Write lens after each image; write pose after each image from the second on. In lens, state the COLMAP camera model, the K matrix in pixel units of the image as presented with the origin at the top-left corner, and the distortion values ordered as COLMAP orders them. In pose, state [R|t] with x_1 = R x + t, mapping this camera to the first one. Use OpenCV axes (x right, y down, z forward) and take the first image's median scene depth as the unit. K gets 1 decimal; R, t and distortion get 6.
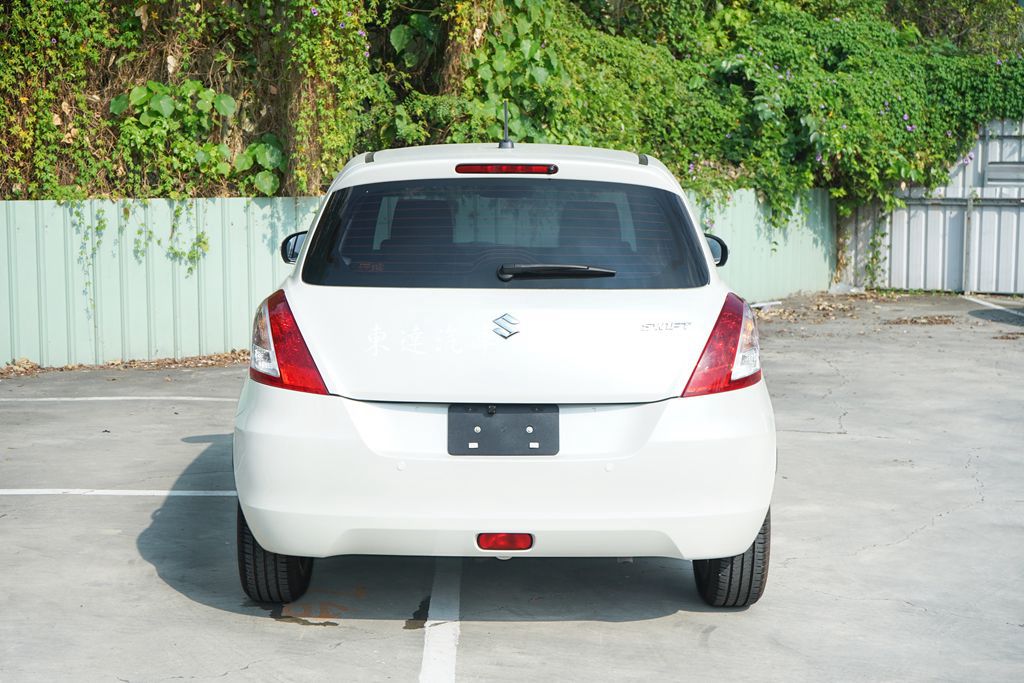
lens RADIAL K [[1455.8, 0, 512.0], [0, 1455.8, 341.5], [0, 0, 1]] dist [-0.056662, 0.015683]
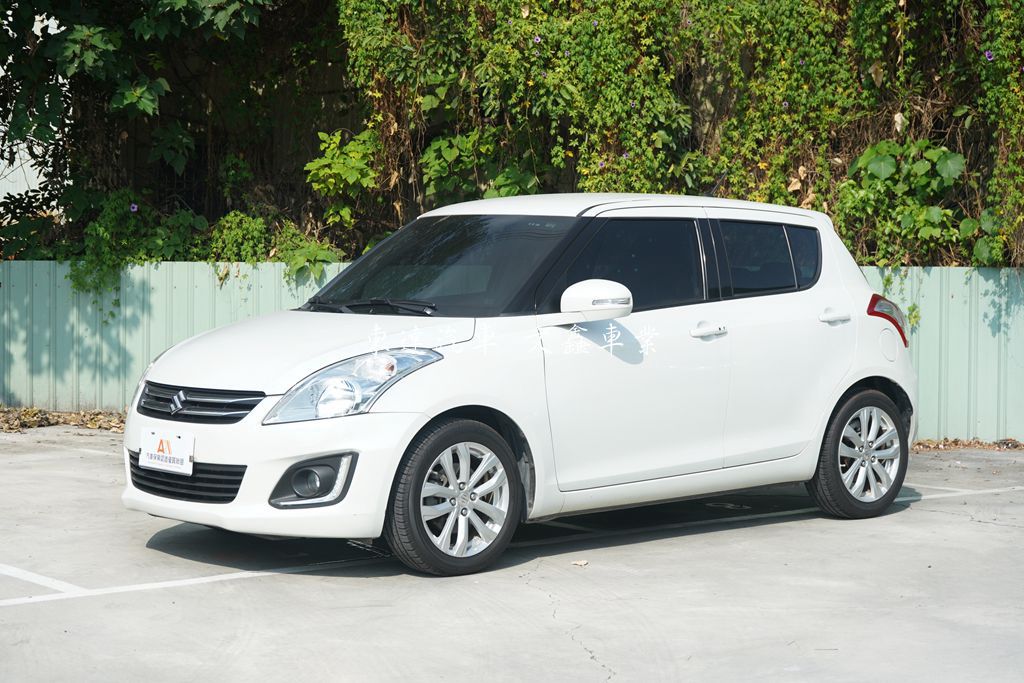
lens RADIAL K [[1922.8, 0, 512.0], [0, 1922.8, 341.5], [0, 0, 1]] dist [-0.073995, 0.323868]
pose [[0.629040, 0.033117, -0.776667, 0.506989], [-0.097852, 0.994519, -0.036846, 0.015136], [0.771190, 0.099176, 0.628832, 0.048981]]
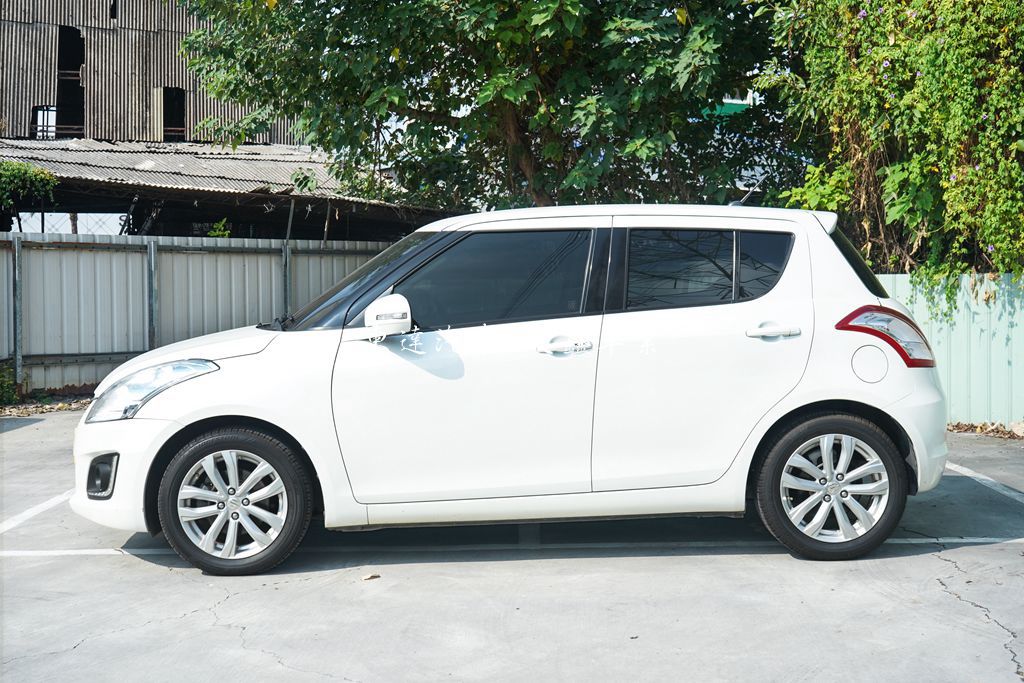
lens RADIAL K [[1303.0, 0, 512.5], [0, 1303.0, 322.2], [0, 0, 1]] dist [-0.016984, 0.006219]
pose [[-0.008299, 0.028896, -0.999548, 0.457409], [-0.107408, 0.993774, 0.029620, -0.040093], [0.994180, 0.107606, -0.005144, 0.519699]]
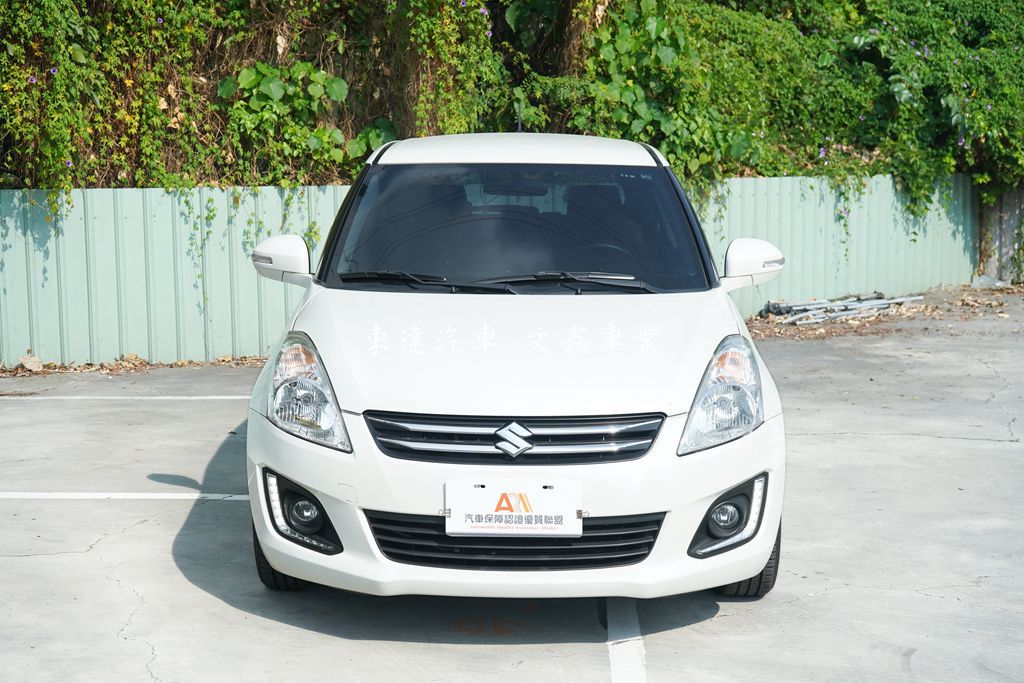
lens RADIAL K [[1549.7, 0, 512.0], [0, 1549.7, 341.5], [0, 0, 1]] dist [-0.007008, -0.092512]
pose [[0.998337, 0.005338, -0.057396, -0.022868], [-0.005080, 0.999976, 0.004634, -0.002217], [0.057419, -0.004335, 0.998341, -0.005326]]
